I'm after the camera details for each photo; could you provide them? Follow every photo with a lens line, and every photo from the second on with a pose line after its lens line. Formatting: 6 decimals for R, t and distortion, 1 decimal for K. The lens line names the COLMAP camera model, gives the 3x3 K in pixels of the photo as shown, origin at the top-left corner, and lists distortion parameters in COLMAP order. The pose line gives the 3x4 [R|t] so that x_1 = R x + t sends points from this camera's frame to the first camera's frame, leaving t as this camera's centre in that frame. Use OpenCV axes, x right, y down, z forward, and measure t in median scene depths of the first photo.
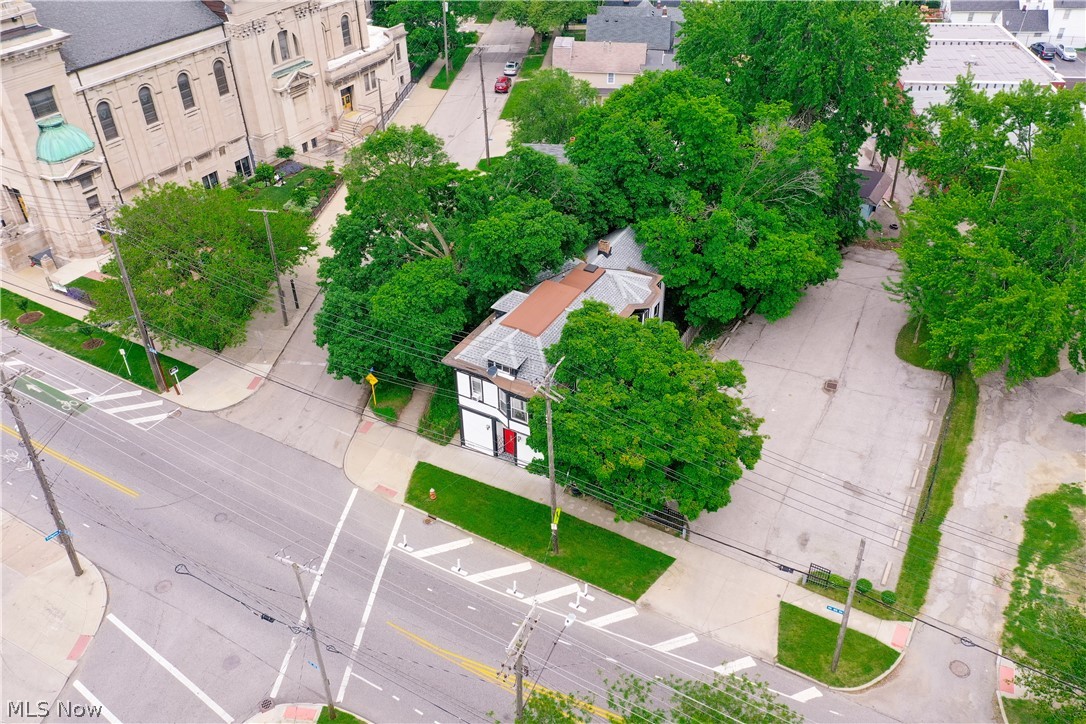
lens RADIAL K [[850.6, 0, 543.6], [0, 850.6, 365.8], [0, 0, 1]] dist [0.001255, 0.003778]
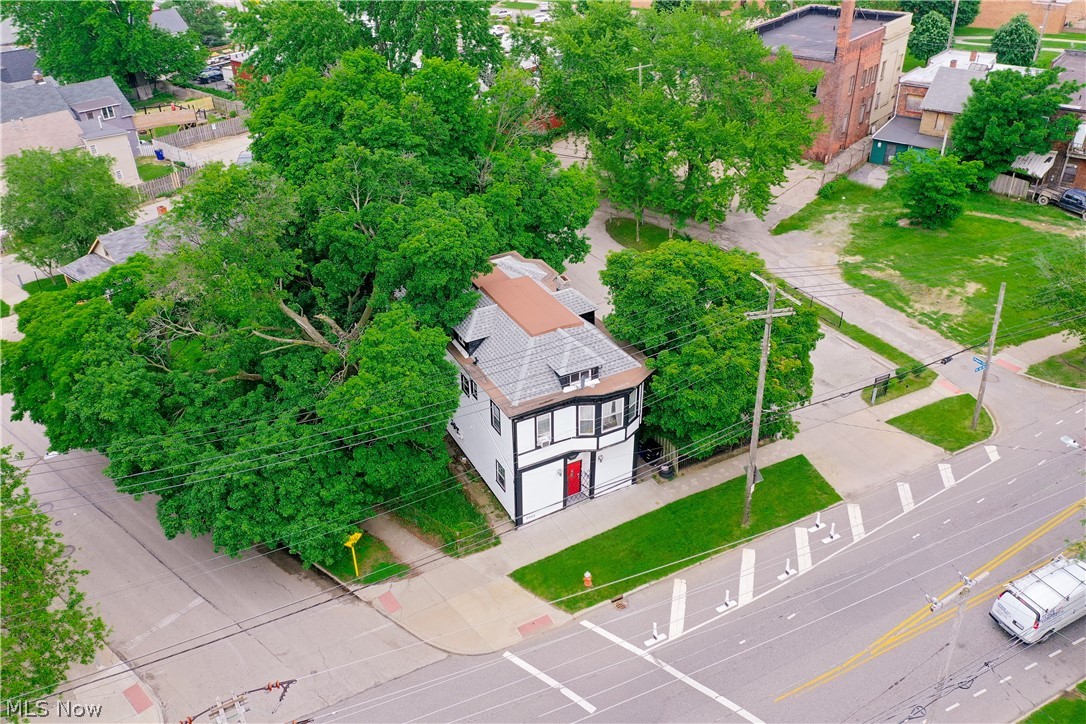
lens RADIAL K [[850.6, 0, 543.6], [0, 850.6, 365.8], [0, 0, 1]] dist [0.001255, 0.003778]
pose [[0.541691, -0.435590, 0.718911, -0.499058], [0.504421, 0.852598, 0.136517, -0.103760], [-0.672407, 0.288684, 0.681565, 0.399073]]
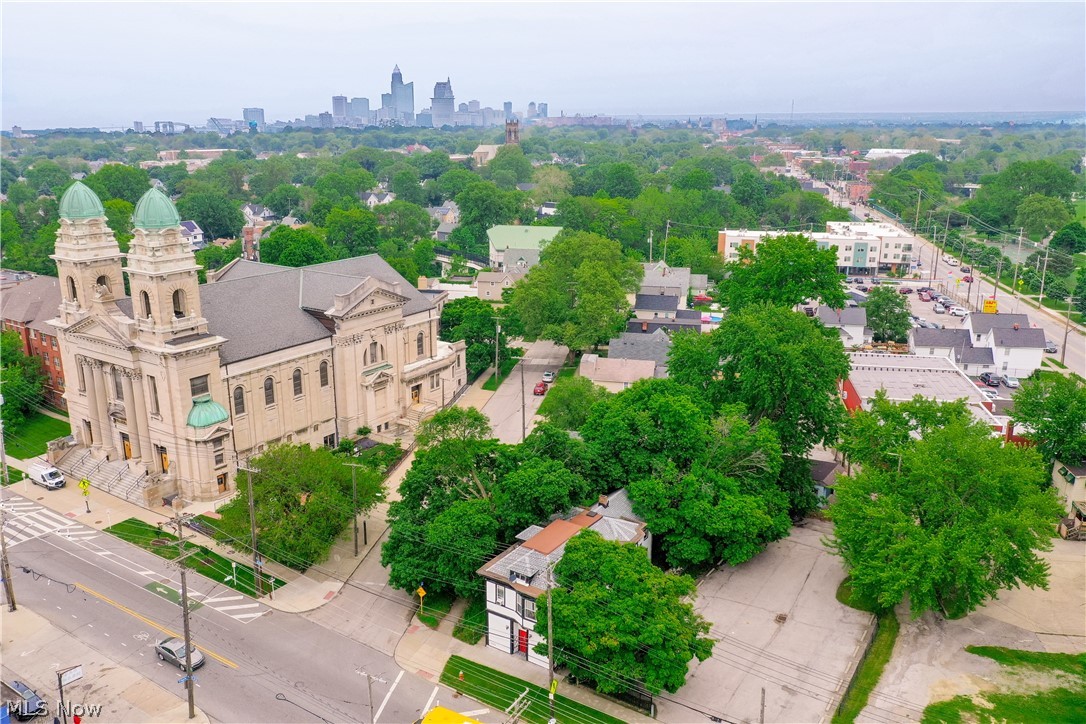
lens RADIAL K [[850.6, 0, 543.6], [0, 850.6, 365.8], [0, 0, 1]] dist [0.001255, 0.003778]
pose [[0.997992, 0.035064, -0.052758, 0.039579], [-0.051254, 0.936393, -0.347191, 0.127064], [0.037229, 0.349198, 0.936309, -0.317332]]
